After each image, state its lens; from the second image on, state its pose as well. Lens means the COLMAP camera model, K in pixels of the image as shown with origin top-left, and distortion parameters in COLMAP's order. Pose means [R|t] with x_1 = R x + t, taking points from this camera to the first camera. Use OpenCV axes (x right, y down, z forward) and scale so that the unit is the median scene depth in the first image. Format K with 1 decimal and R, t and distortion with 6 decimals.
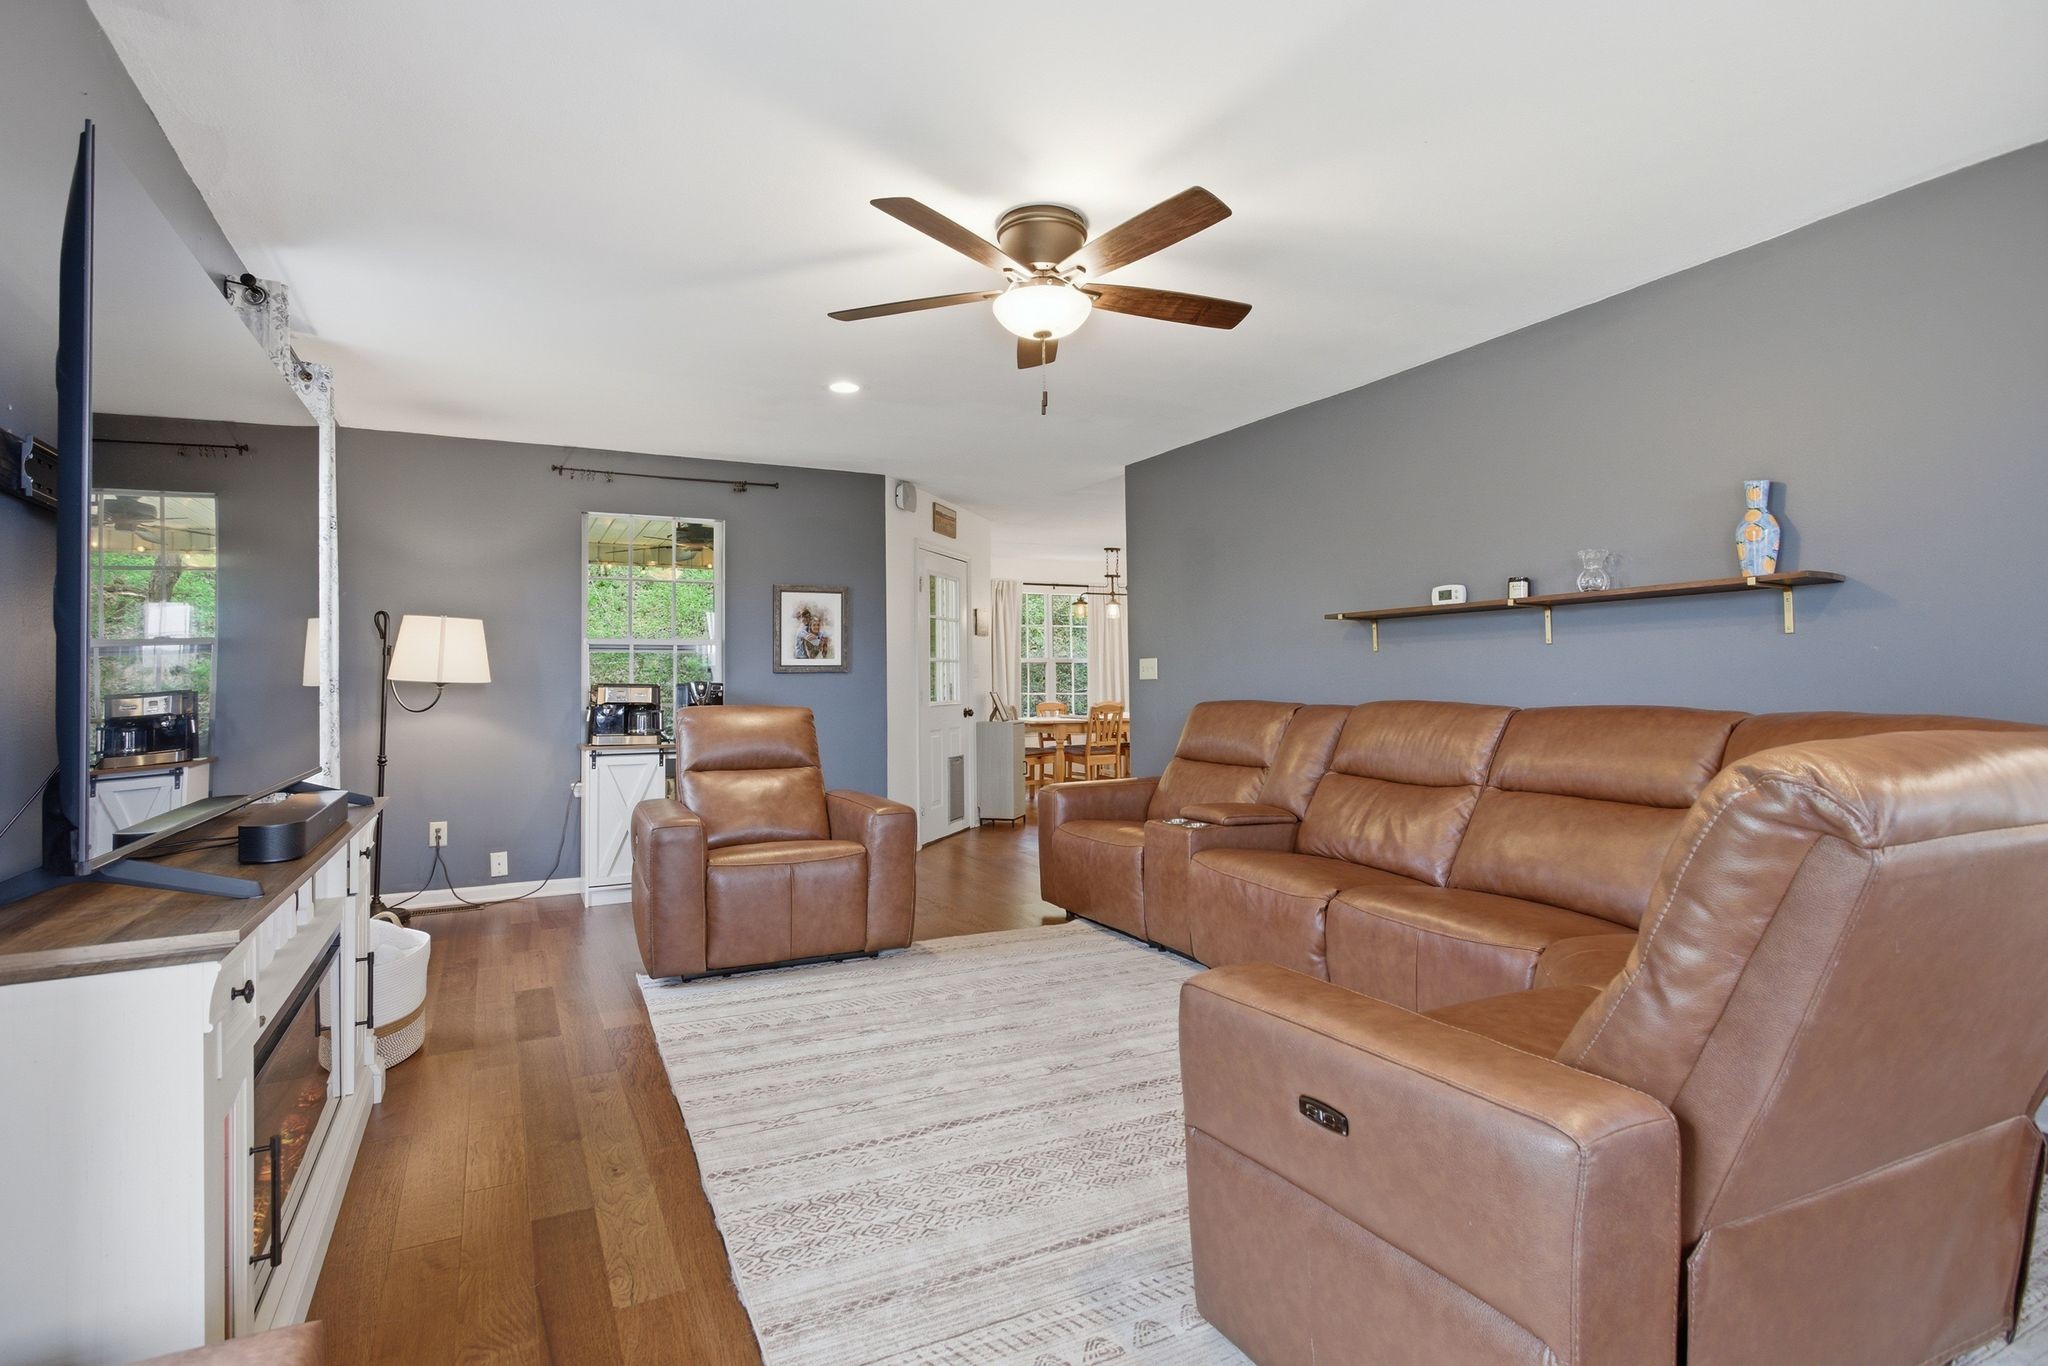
lens RADIAL K [[979.2, 0, 1051.7], [0, 979.2, 682.6], [0, 0, 1]] dist [-0.003061, 0.005109]
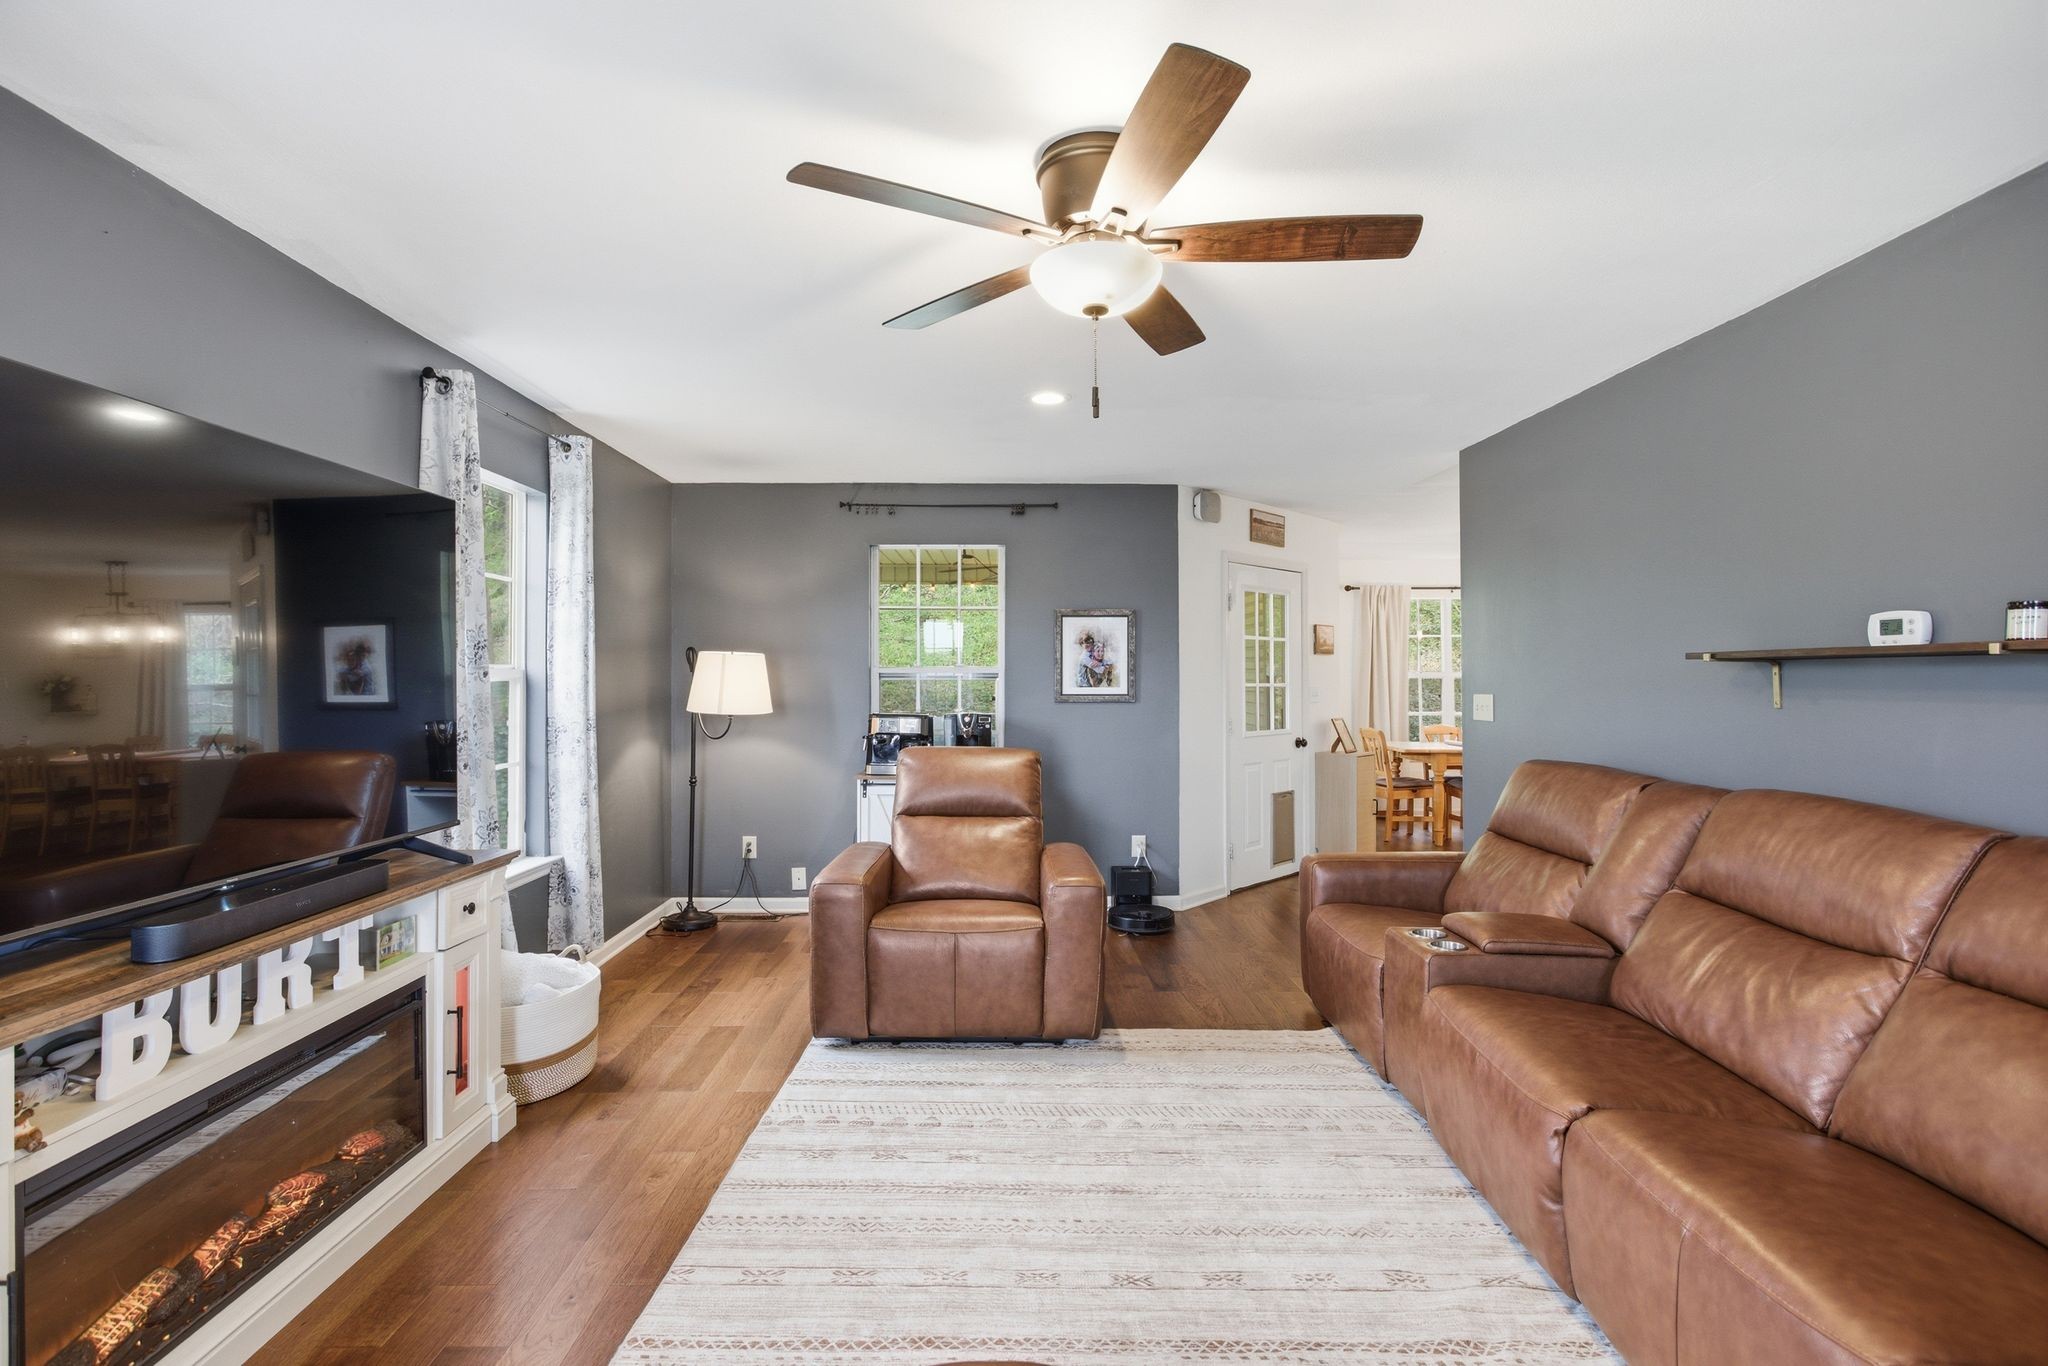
lens RADIAL K [[979.2, 0, 1047.1], [0, 979.2, 693.4], [0, 0, 1]] dist [-0.003061, 0.005109]
pose [[0.897756, 0.018687, -0.440096, 0.191205], [-0.013035, 0.999789, 0.015862, -0.049272], [0.440299, -0.008503, 0.897811, 0.205136]]
